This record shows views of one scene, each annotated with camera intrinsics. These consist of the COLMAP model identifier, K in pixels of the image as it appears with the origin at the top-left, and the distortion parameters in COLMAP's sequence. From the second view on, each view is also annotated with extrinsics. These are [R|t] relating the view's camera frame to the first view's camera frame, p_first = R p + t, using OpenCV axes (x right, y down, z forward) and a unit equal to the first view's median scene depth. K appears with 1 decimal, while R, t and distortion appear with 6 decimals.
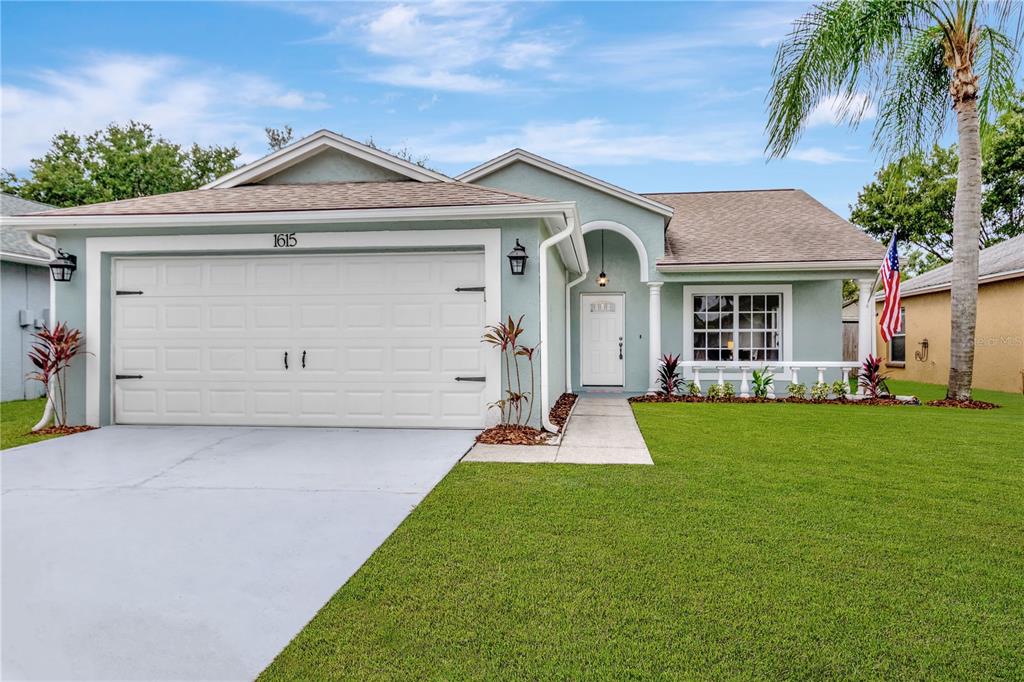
lens RADIAL K [[715.8, 0, 511.3], [0, 715.8, 346.4], [0, 0, 1]] dist [-0.021709, 0.002301]
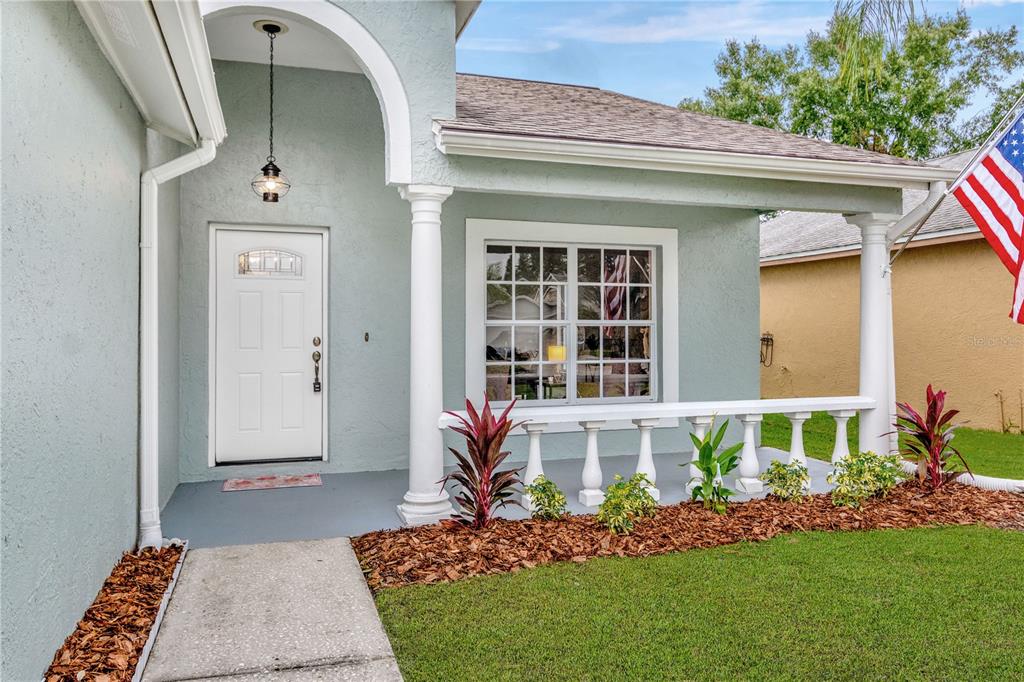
lens RADIAL K [[715.8, 0, 508.6], [0, 715.8, 332.0], [0, 0, 1]] dist [-0.021709, 0.002301]
pose [[0.900779, -0.002458, 0.434270, 0.109352], [-0.000067, 0.999983, 0.005800, -0.027719], [-0.434277, -0.005253, 0.900764, 0.859532]]
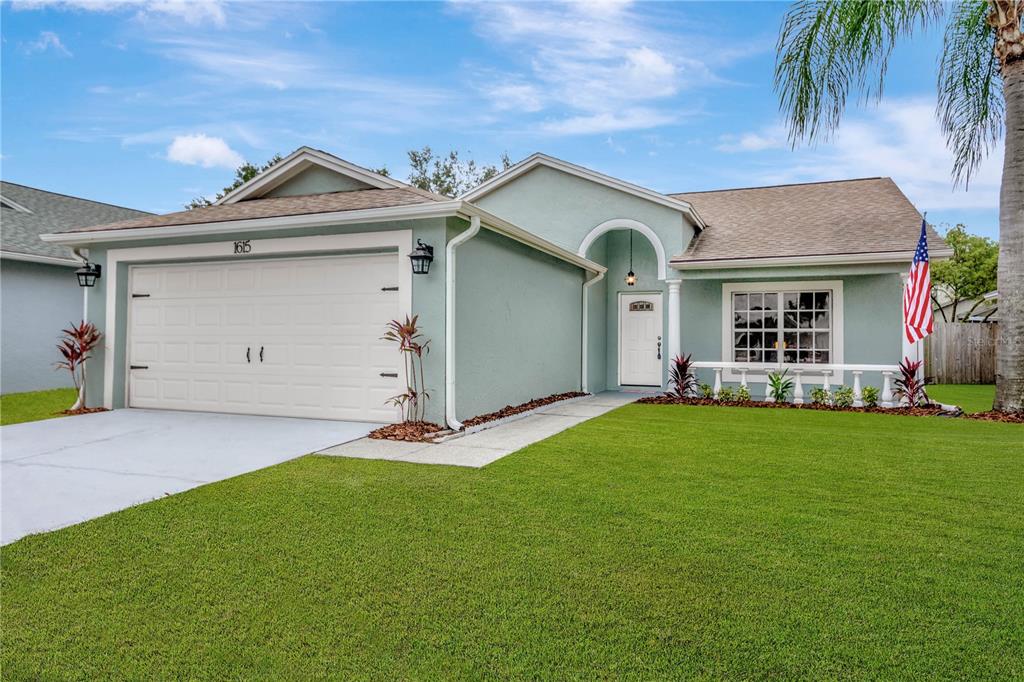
lens RADIAL K [[668.7, 0, 511.4], [0, 668.7, 332.1], [0, 0, 1]] dist [-0.020283, -0.005844]
pose [[0.965377, 0.003976, -0.260830, 0.288936], [-0.009165, 0.999783, -0.018682, -0.000385], [0.260699, 0.020425, 0.965204, 0.087291]]
